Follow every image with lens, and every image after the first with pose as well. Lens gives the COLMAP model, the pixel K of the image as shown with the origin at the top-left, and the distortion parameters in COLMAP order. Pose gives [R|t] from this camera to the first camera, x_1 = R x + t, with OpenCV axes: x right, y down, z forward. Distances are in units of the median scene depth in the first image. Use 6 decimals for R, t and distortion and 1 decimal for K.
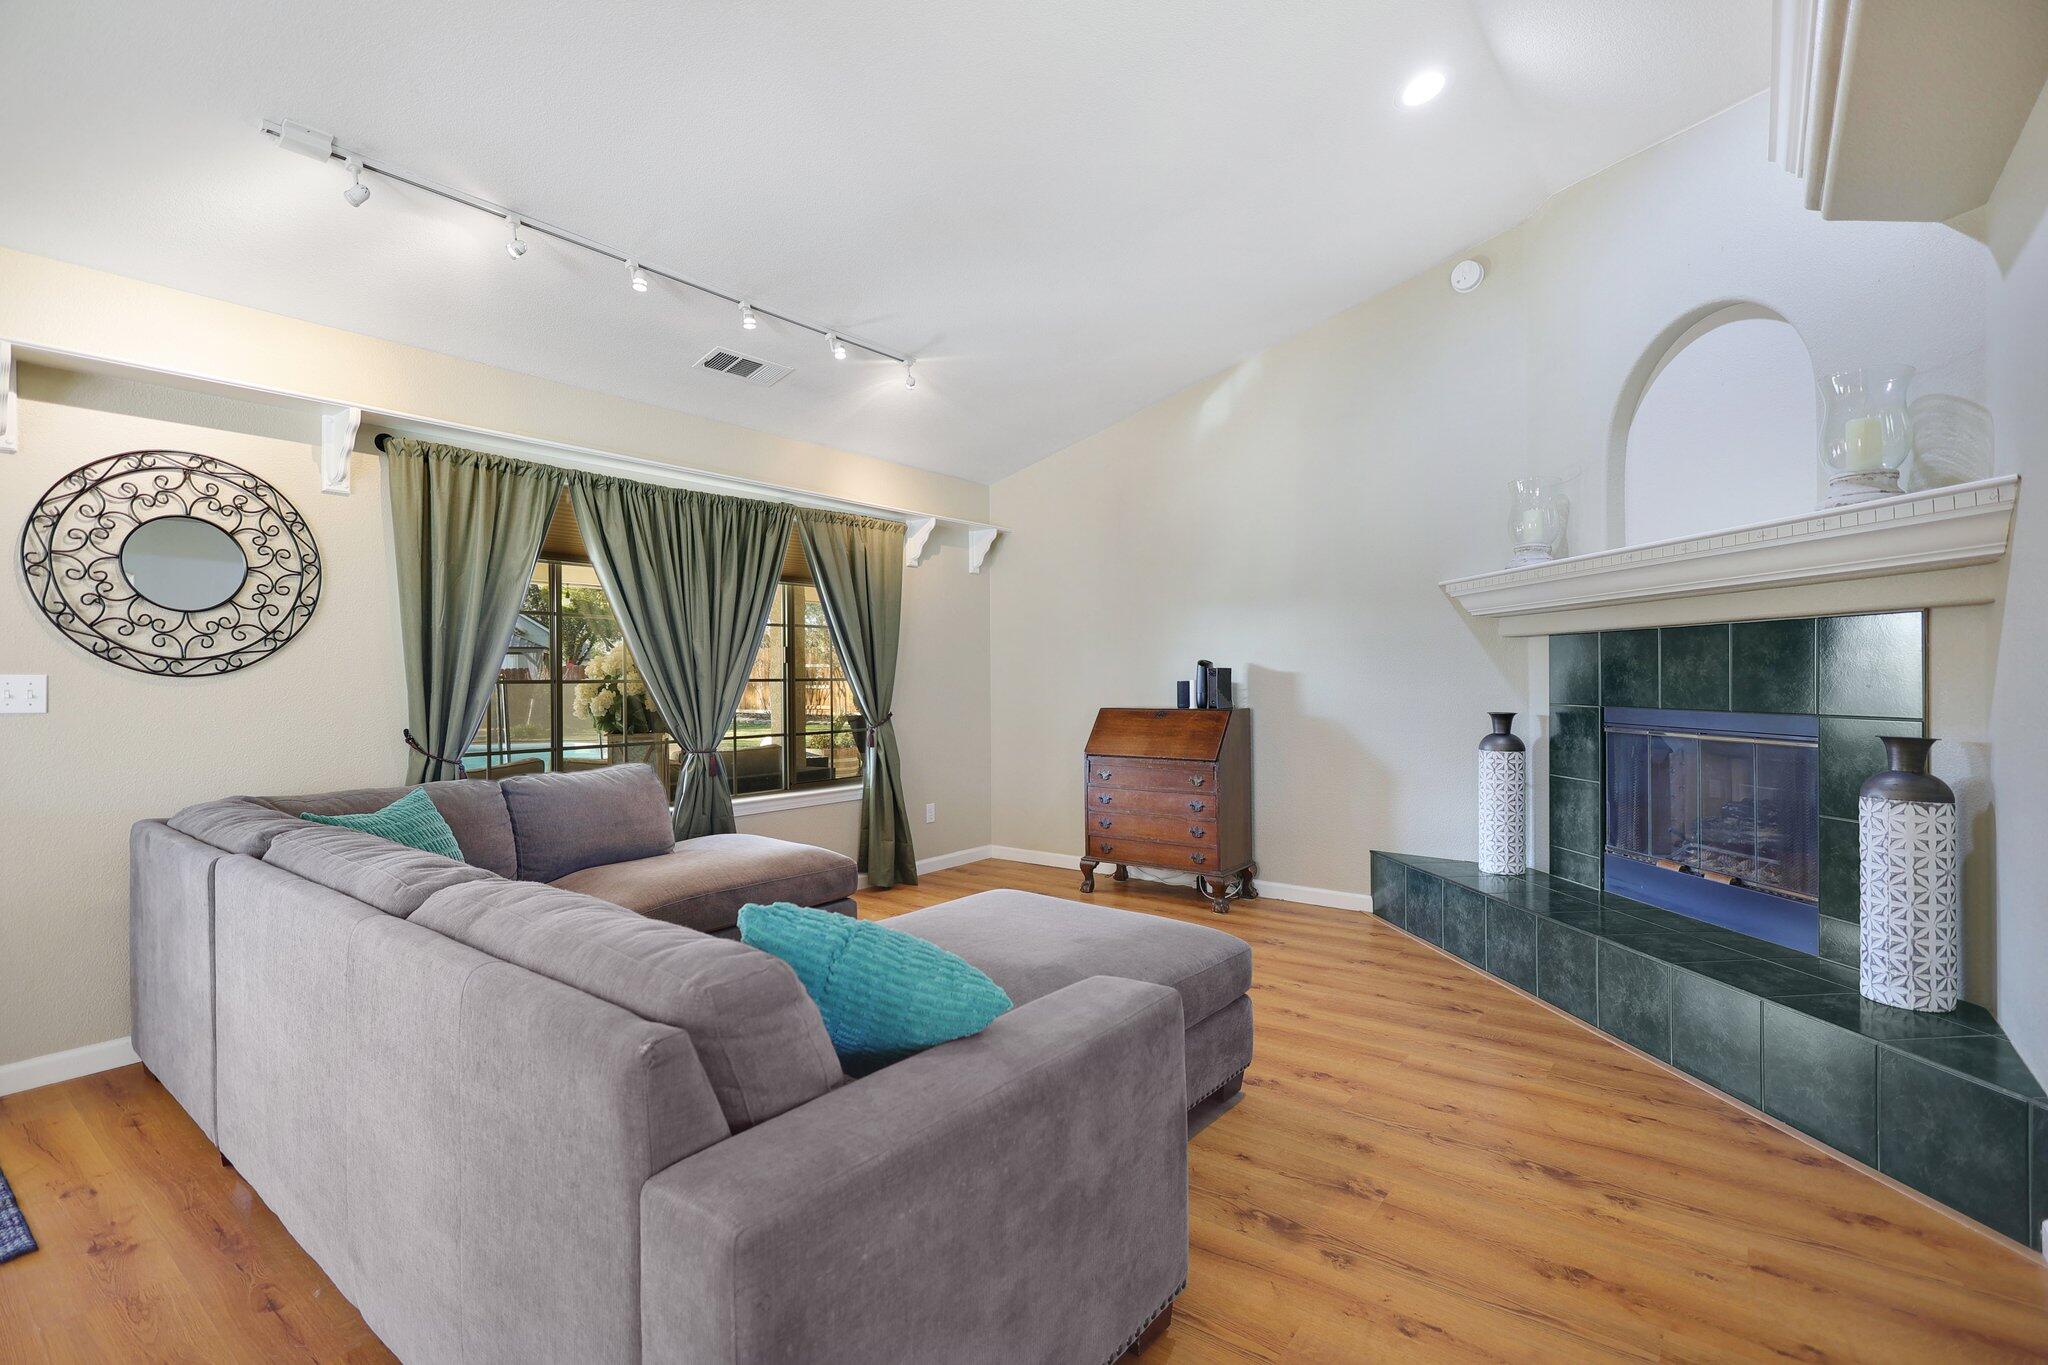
lens RADIAL K [[948.5, 0, 1036.9], [0, 948.5, 679.8], [0, 0, 1]] dist [0.002244, 0.000695]
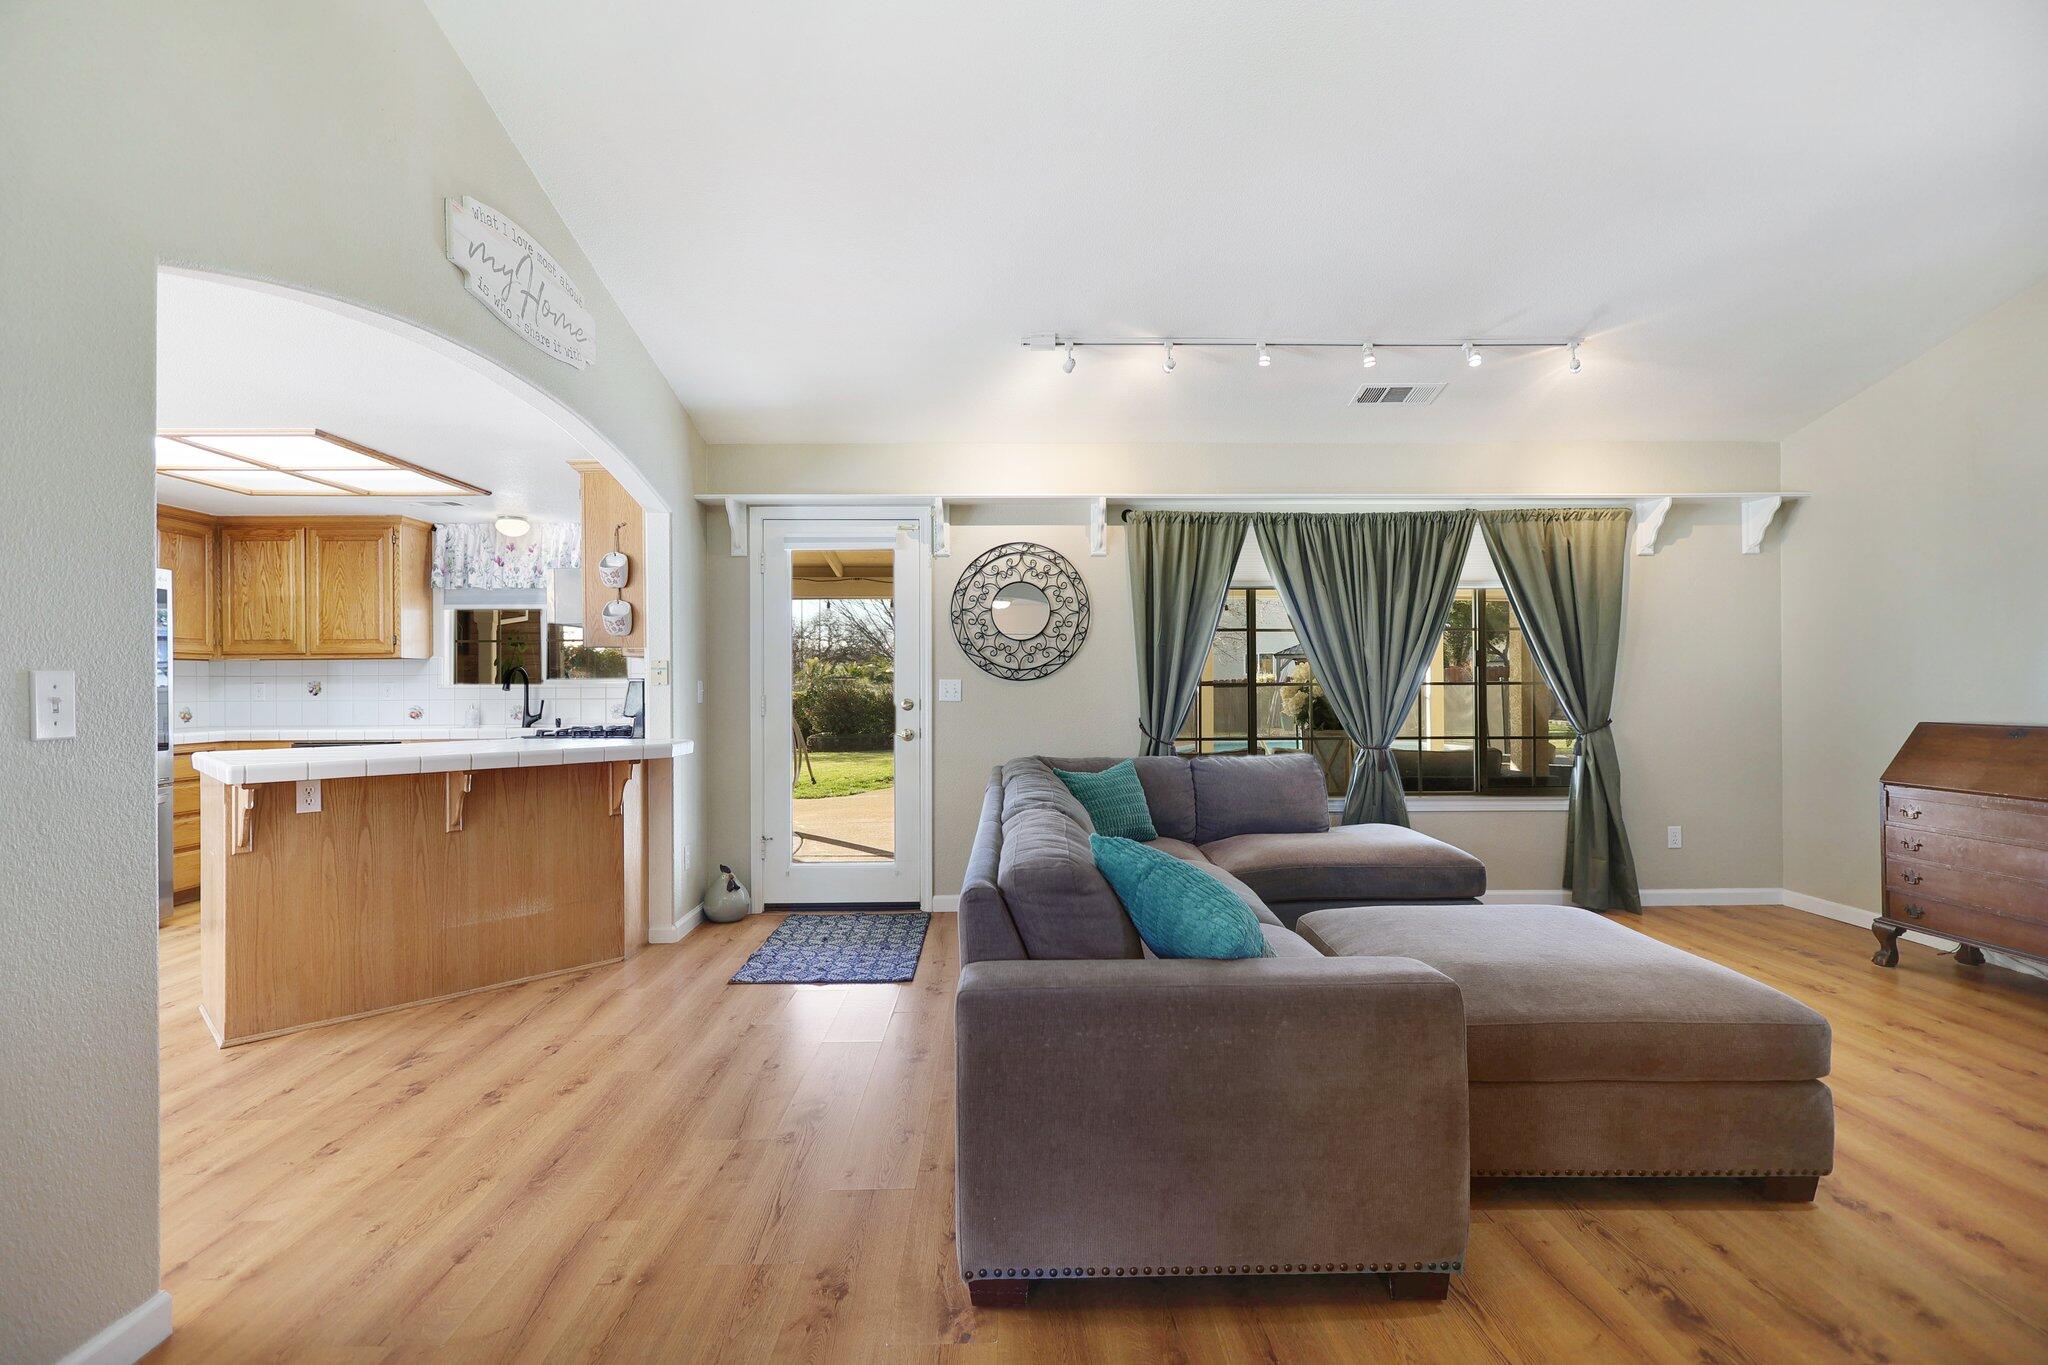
lens RADIAL K [[948.5, 0, 1026.7], [0, 948.5, 686.1], [0, 0, 1]] dist [0.002244, 0.000695]
pose [[0.627285, 0.004003, -0.778779, 0.281867], [-0.001260, 0.999991, 0.004125, -0.000497], [0.778789, -0.001606, 0.627284, -0.006546]]
